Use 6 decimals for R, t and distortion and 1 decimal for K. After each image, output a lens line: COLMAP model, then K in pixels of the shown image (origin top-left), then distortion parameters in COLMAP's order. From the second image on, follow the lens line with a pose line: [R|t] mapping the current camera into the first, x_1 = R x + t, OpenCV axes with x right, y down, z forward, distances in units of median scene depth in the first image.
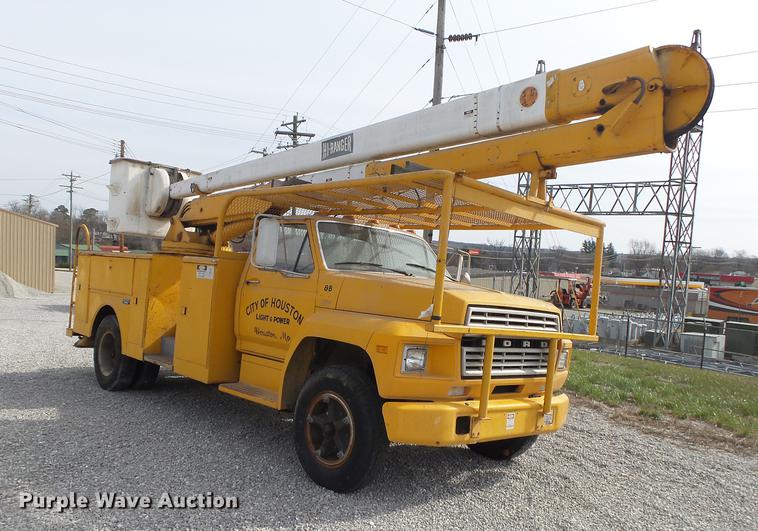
lens RADIAL K [[668.3, 0, 378.2], [0, 668.3, 284.7], [0, 0, 1]] dist [-0.001947, 0.001535]
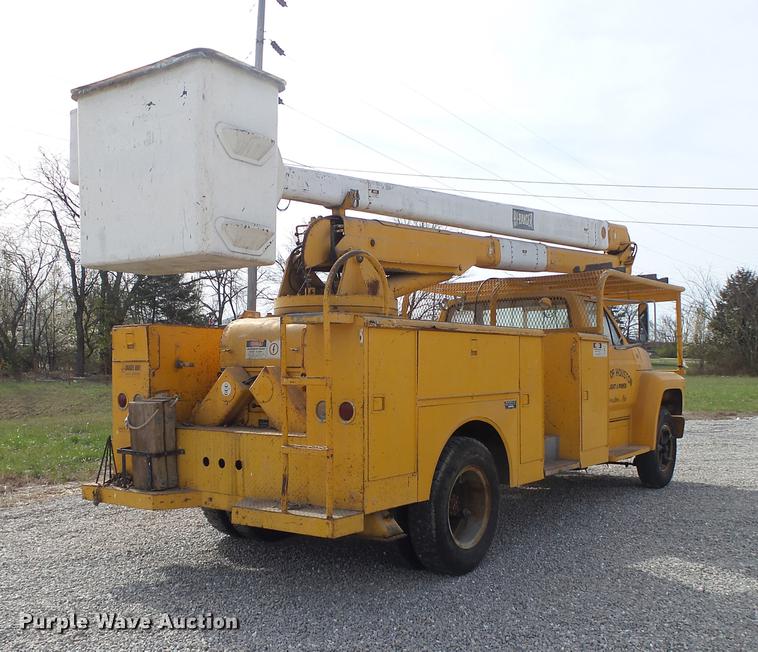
lens RADIAL K [[779.2, 0, 380.6], [0, 779.2, 366.0], [0, 0, 1]] dist [0.012009, 0.011601]
pose [[-0.167552, -0.088910, 0.981846, -1.530643], [-0.012116, 0.996036, 0.088127, -0.106374], [-0.985789, 0.002870, -0.167965, 1.764636]]
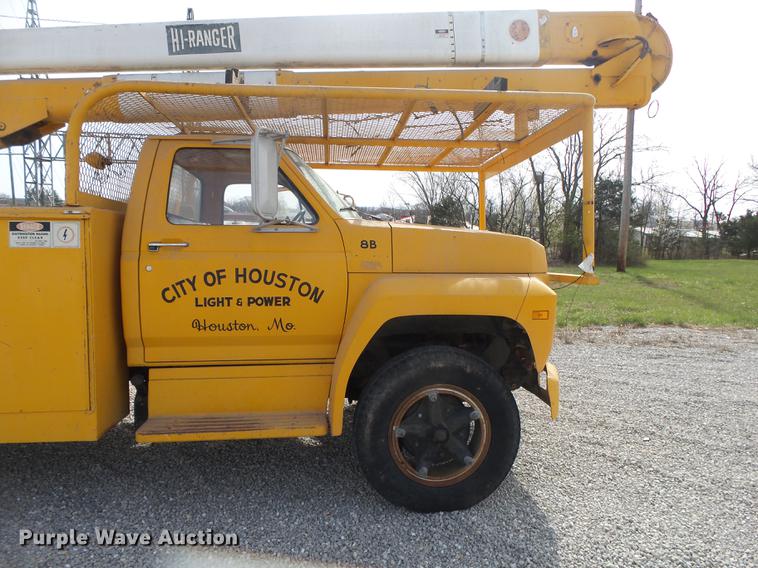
lens RADIAL K [[519.4, 0, 379.0], [0, 519.4, 284.0], [0, 0, 1]] dist [-0.027504, 0.001612]
pose [[0.595122, -0.132794, 0.792588, -0.499890], [0.044587, 0.990190, 0.132423, -0.024984], [-0.802397, -0.043469, 0.595205, 0.661599]]
